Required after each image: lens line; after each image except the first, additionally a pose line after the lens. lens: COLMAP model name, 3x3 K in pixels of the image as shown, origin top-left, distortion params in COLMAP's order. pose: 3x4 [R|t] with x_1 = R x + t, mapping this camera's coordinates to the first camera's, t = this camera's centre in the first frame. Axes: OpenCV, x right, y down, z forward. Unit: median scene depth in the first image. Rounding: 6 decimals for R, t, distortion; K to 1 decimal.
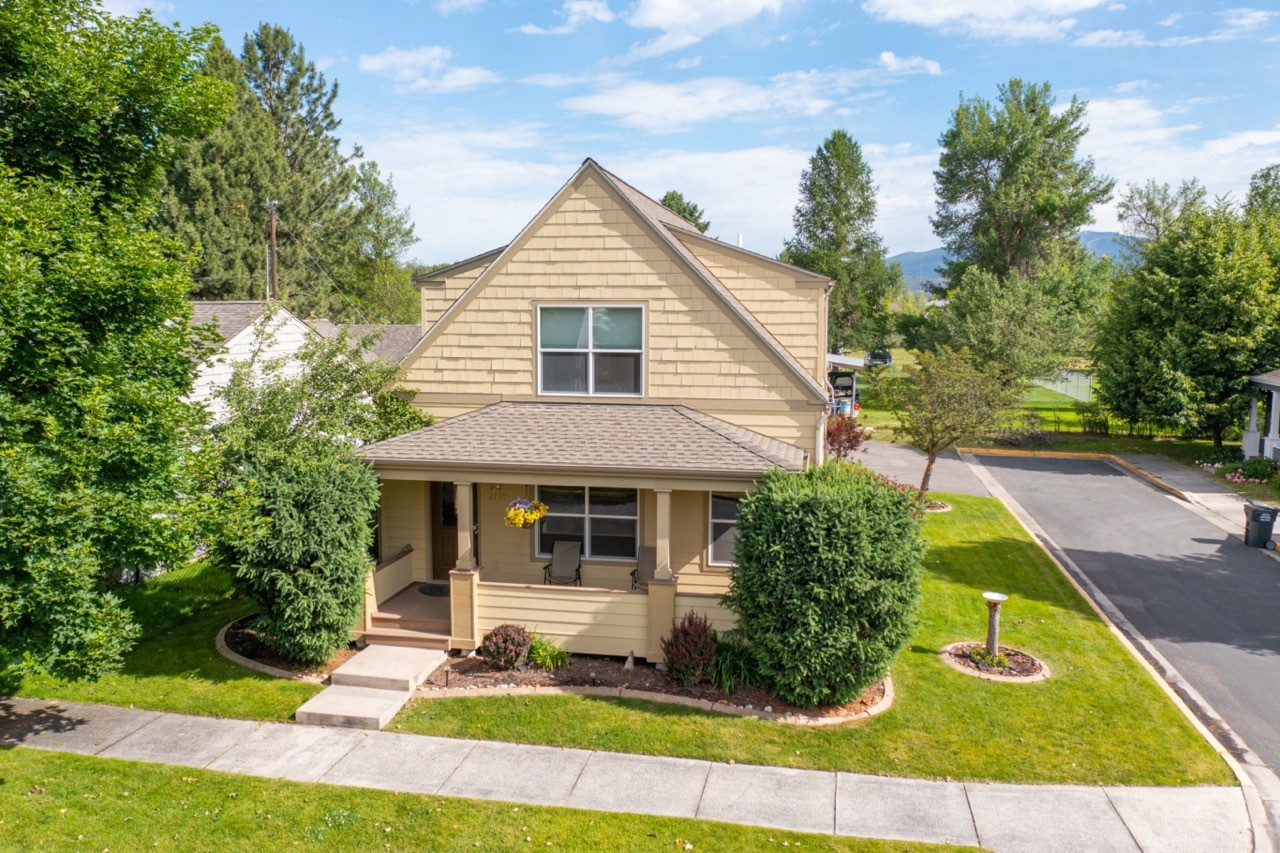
lens RADIAL K [[1003.5, 0, 640.0], [0, 1003.5, 426.5], [0, 0, 1]] dist [-0.020133, -0.007054]
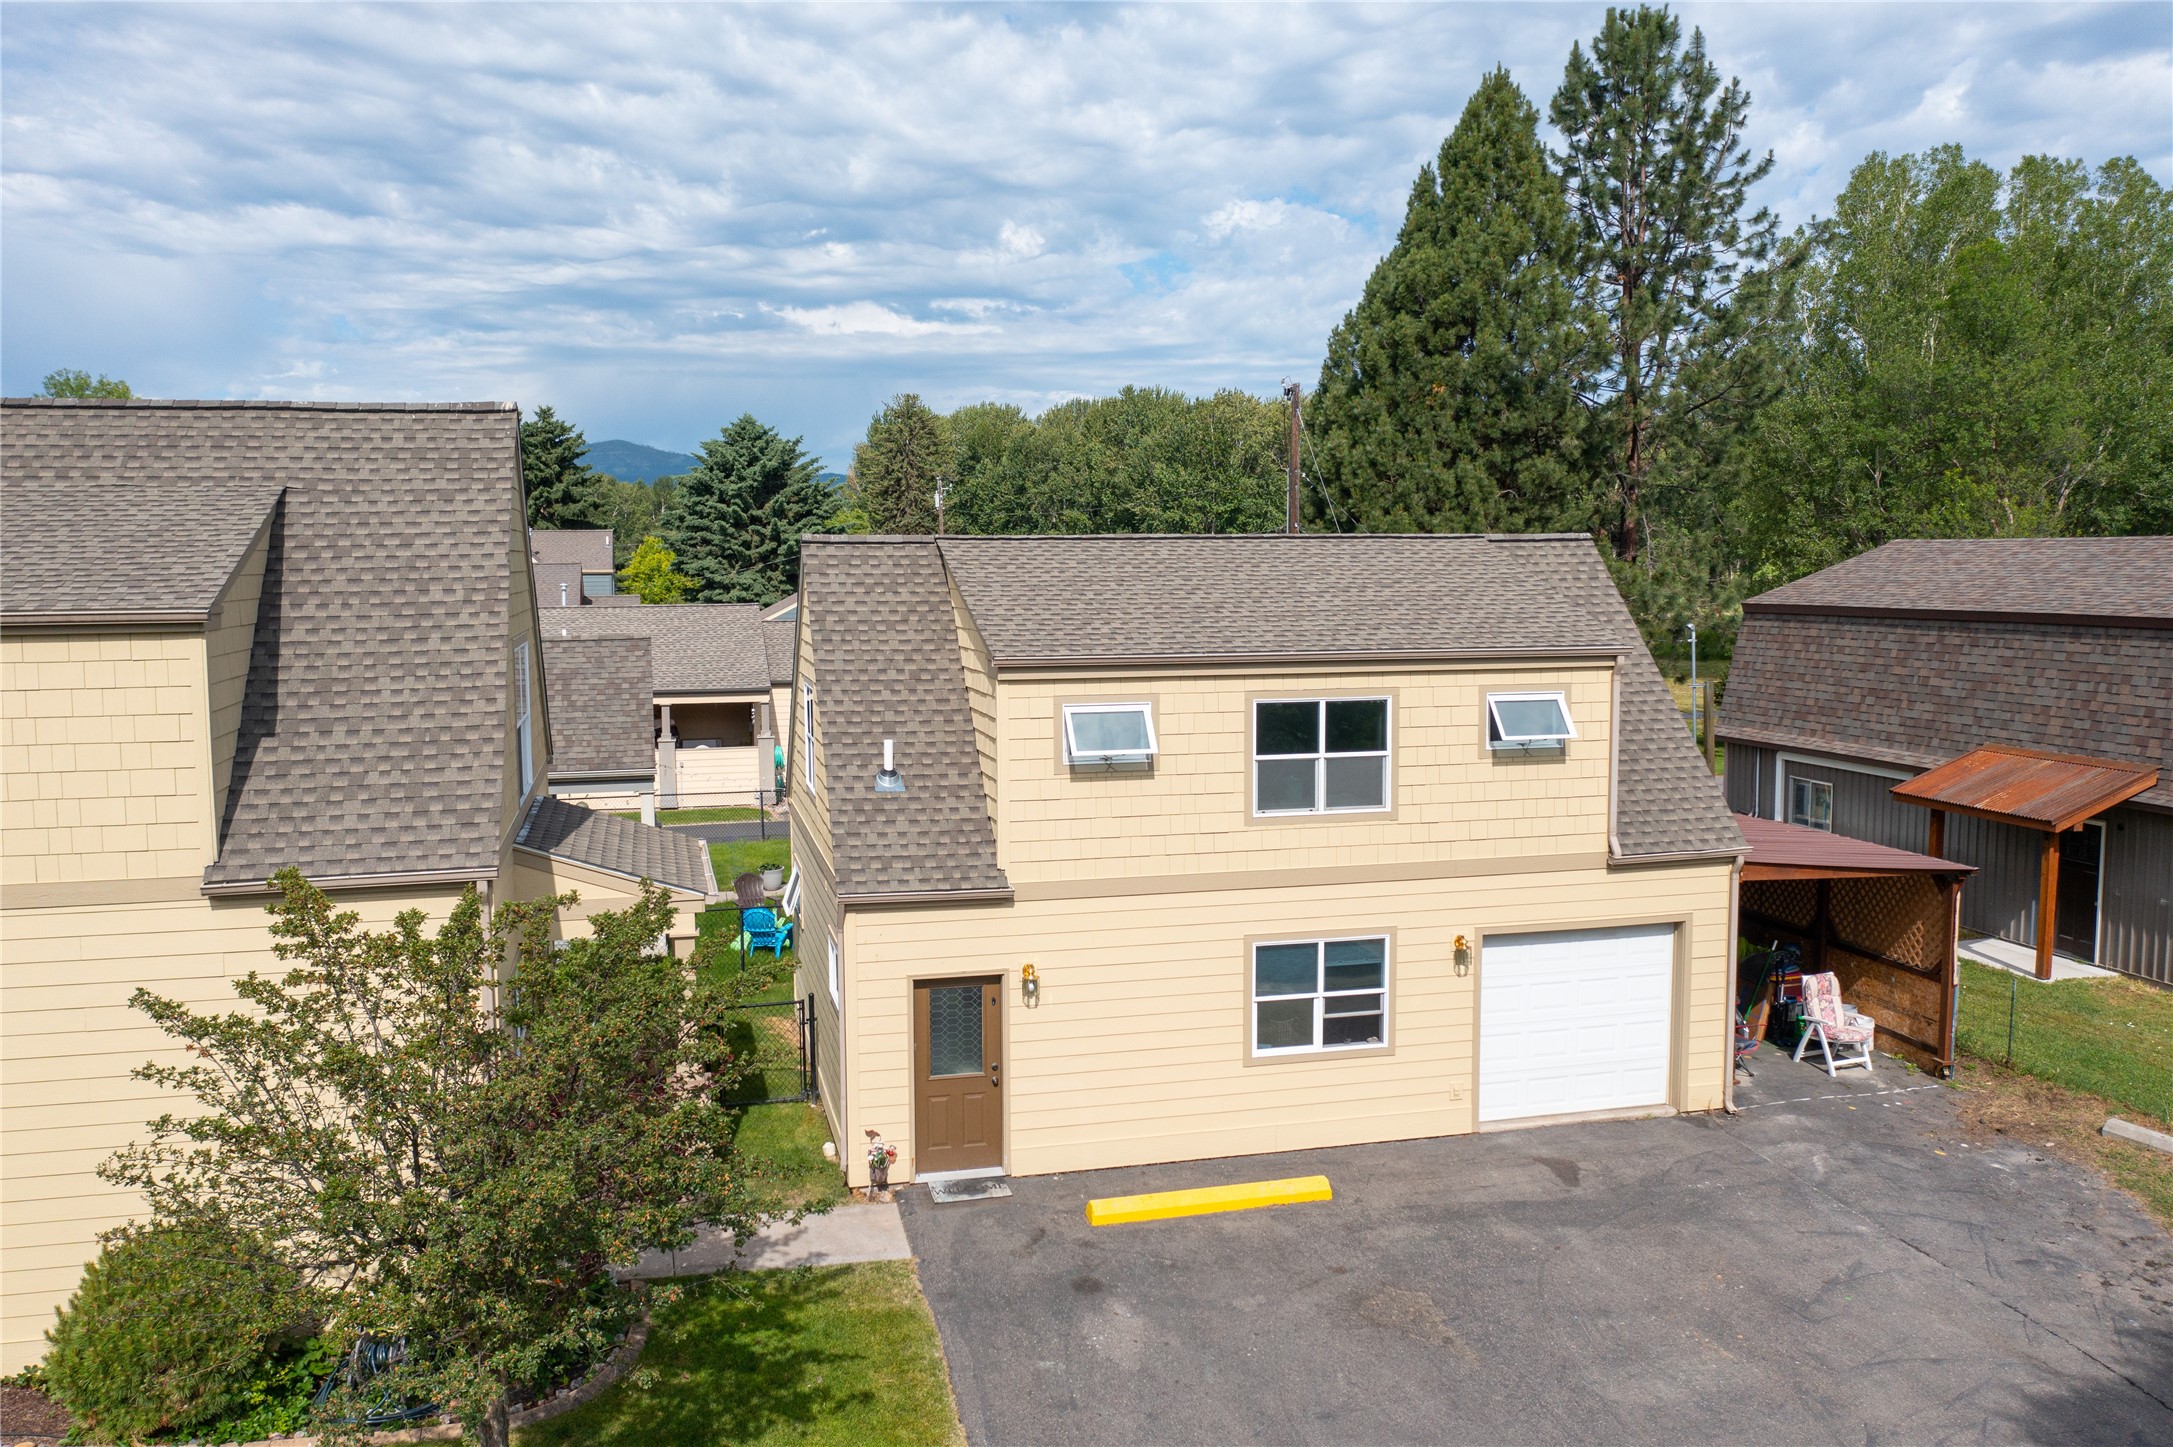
lens RADIAL K [[1705.6, 0, 1086.5], [0, 1705.6, 723.5], [0, 0, 1]] dist [-0.018610, -0.000984]
pose [[0.412966, 0.080053, -0.907222, 1.152726], [-0.094886, 0.994490, 0.044561, -0.235957], [0.905790, 0.067680, 0.418286, 1.601355]]
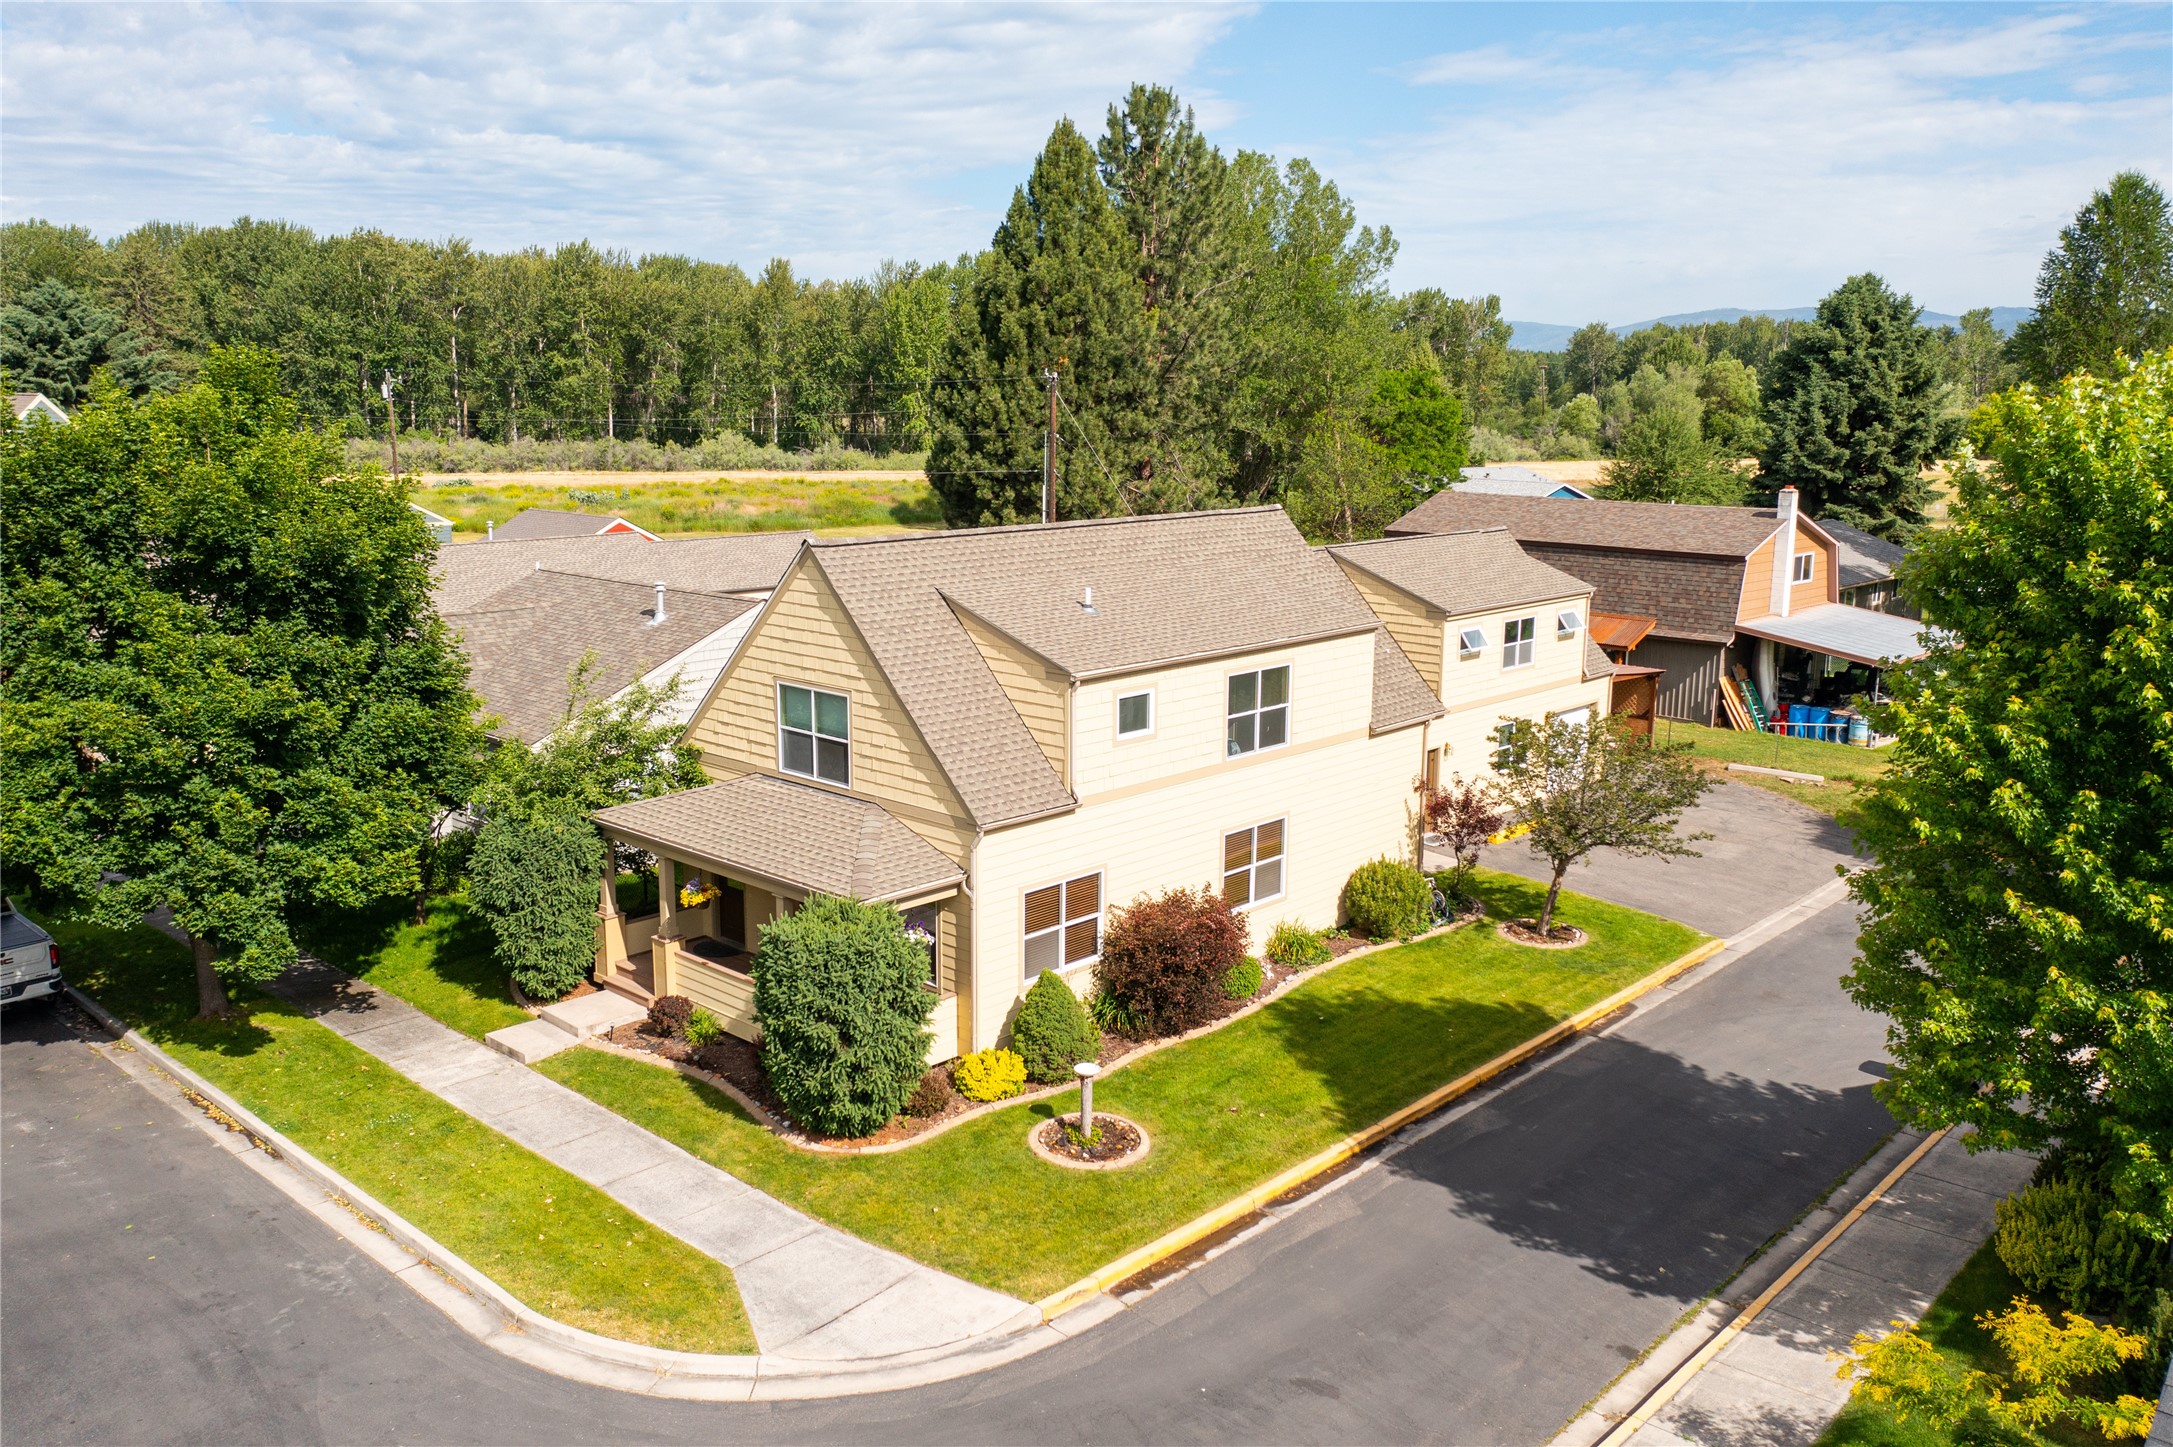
lens RADIAL K [[1737.1, 0, 1086.5], [0, 1737.1, 723.5], [0, 0, 1]] dist [-0.018833, -0.001965]
pose [[0.843432, 0.107163, -0.526440, 1.062171], [-0.066405, 0.993185, 0.095784, -0.265946], [0.533117, -0.045829, 0.844799, -0.276141]]
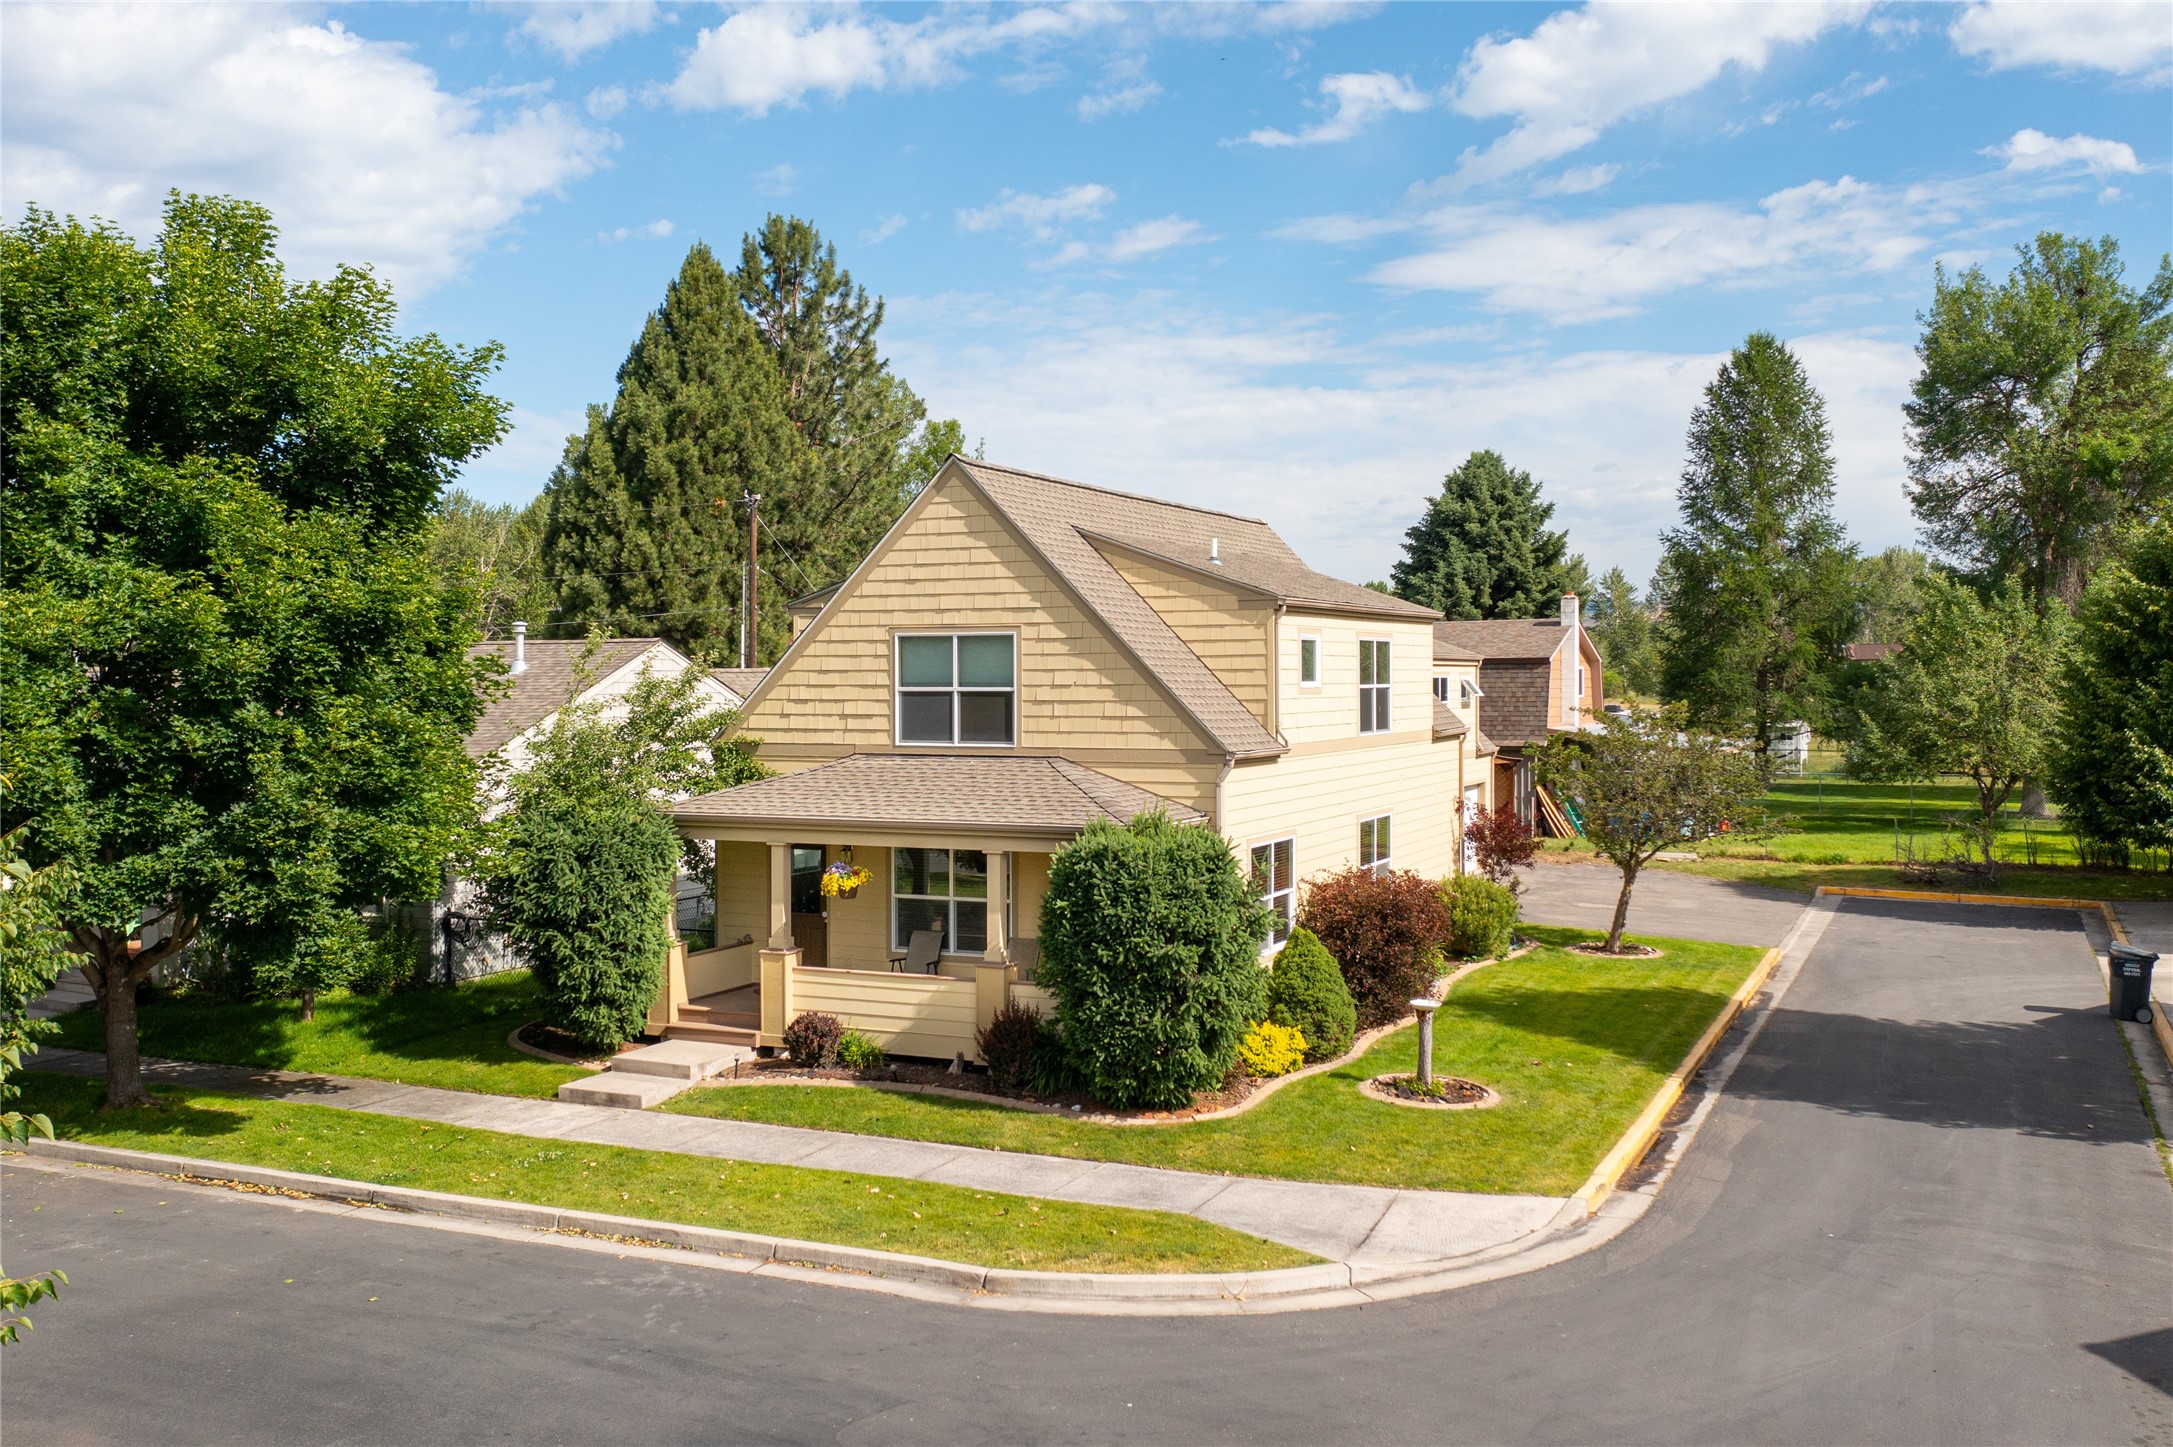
lens RADIAL K [[1984.0, 0, 1092.2], [0, 1984.0, 691.8], [0, 0, 1]] dist [-0.016386, -0.004040]
pose [[0.971270, -0.005197, -0.237925, 0.437691], [-0.020380, 0.994273, -0.104911, 0.091167], [0.237108, 0.106745, 0.965601, -0.507836]]
